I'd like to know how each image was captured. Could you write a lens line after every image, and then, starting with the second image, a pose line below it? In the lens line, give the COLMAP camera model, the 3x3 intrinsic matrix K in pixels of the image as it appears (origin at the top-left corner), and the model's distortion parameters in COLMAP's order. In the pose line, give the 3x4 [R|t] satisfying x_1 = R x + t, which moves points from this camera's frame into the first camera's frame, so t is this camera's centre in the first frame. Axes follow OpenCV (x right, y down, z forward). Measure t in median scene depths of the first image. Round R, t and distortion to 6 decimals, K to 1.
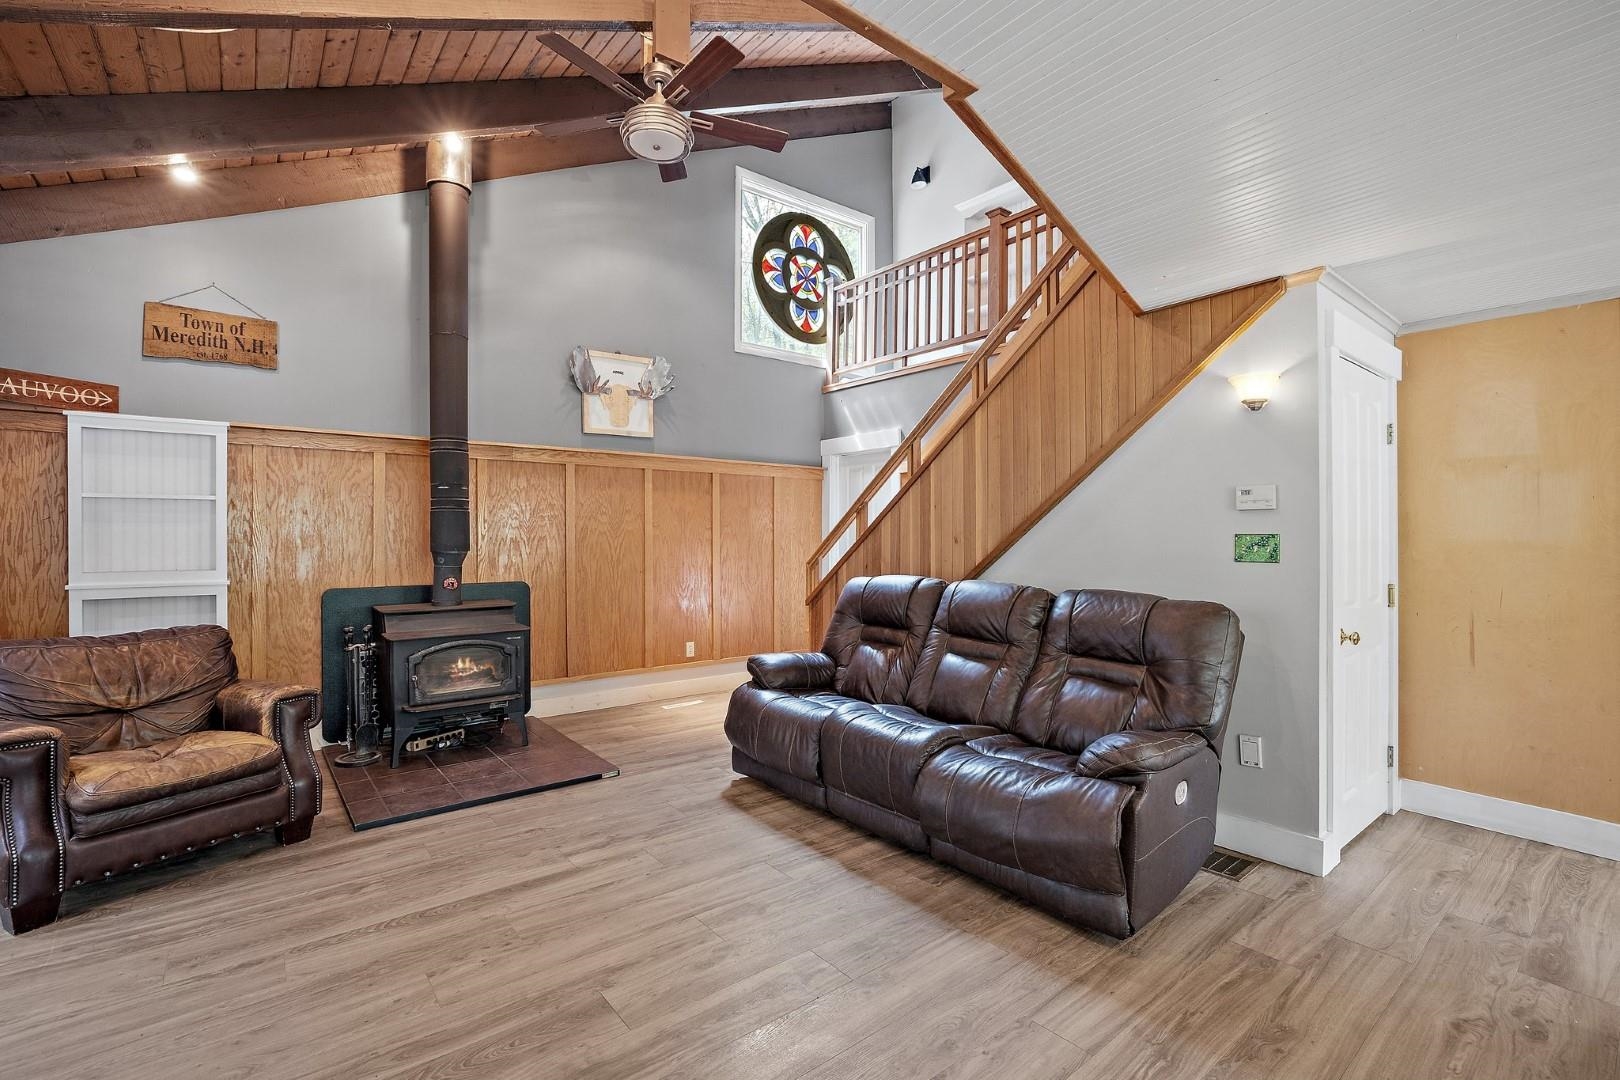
lens RADIAL K [[710.4, 0, 773.2], [0, 710.4, 536.8], [0, 0, 1]] dist [-0.011717, 0.000891]
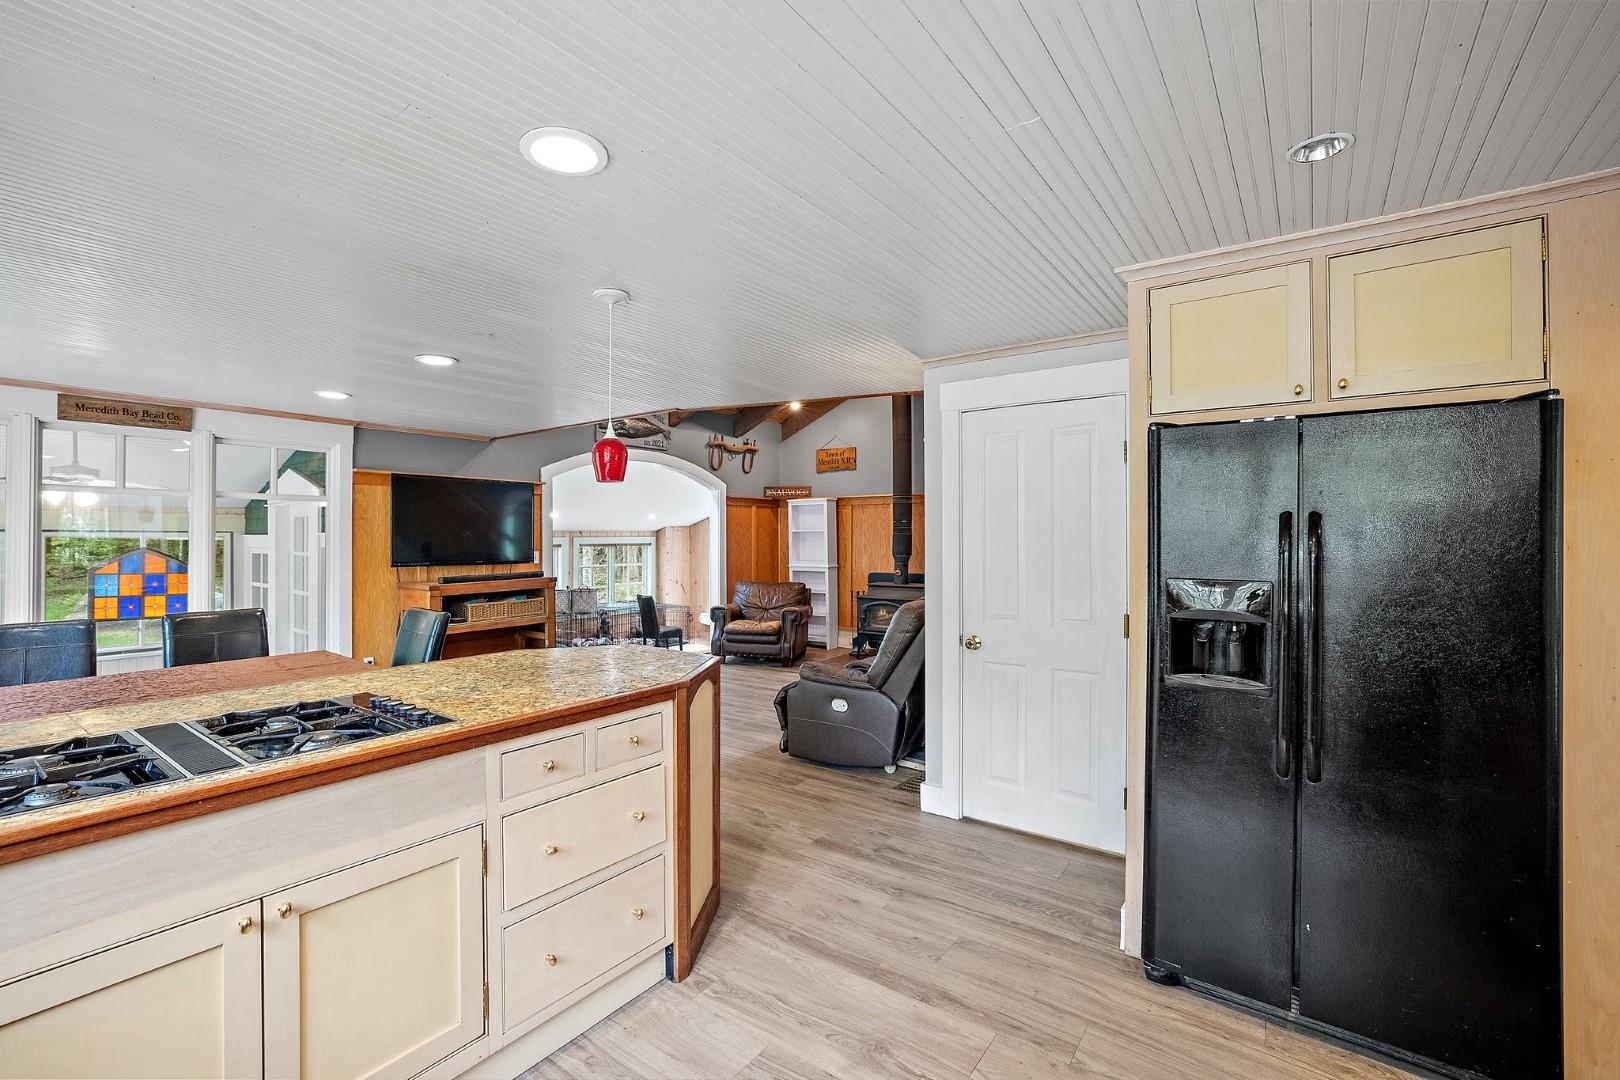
lens RADIAL K [[702.4, 0, 799.7], [0, 702.4, 534.6], [0, 0, 1]] dist [-0.025314, 0.000568]
pose [[0.265862, -0.006344, -0.963990, 1.767581], [0.003281, 0.999979, -0.005675, -0.035498], [0.964006, -0.001654, 0.265877, 0.364801]]
